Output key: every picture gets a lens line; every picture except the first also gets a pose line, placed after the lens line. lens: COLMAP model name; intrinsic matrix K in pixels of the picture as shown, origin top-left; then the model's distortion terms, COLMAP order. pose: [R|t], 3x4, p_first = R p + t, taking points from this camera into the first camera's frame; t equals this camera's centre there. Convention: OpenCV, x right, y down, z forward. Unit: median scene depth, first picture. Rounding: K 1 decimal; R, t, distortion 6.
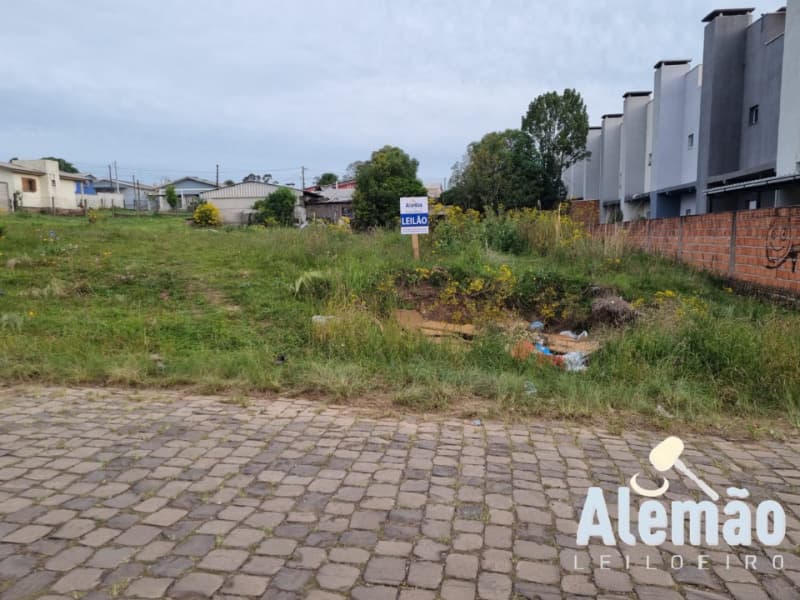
lens RADIAL K [[652.5, 0, 399.3], [0, 652.5, 317.2], [0, 0, 1]] dist [0.069542, -0.058214]
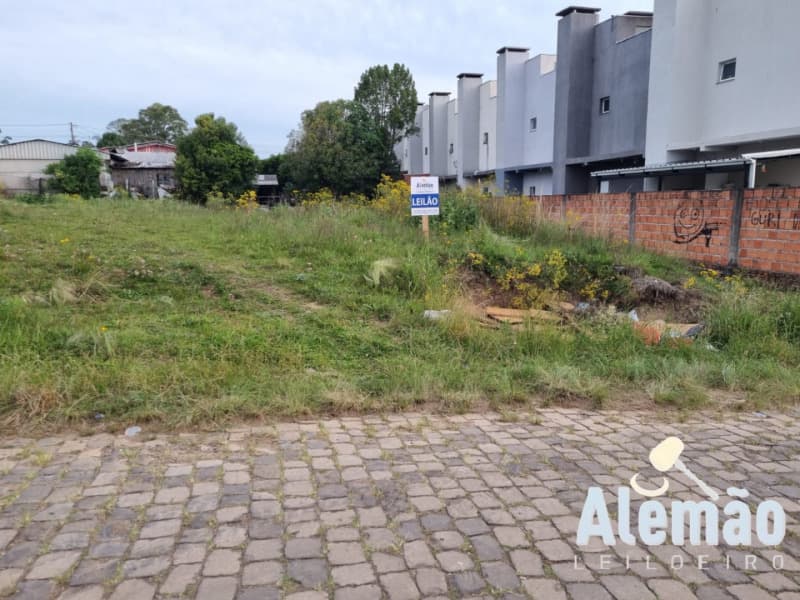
lens RADIAL K [[654.1, 0, 417.4], [0, 654.1, 302.7], [0, 0, 1]] dist [0.072566, -0.060579]
pose [[0.928538, -0.050589, 0.367774, -0.114401], [0.040951, 0.998584, 0.033969, -0.010760], [-0.368971, -0.016481, 0.929295, 0.036477]]
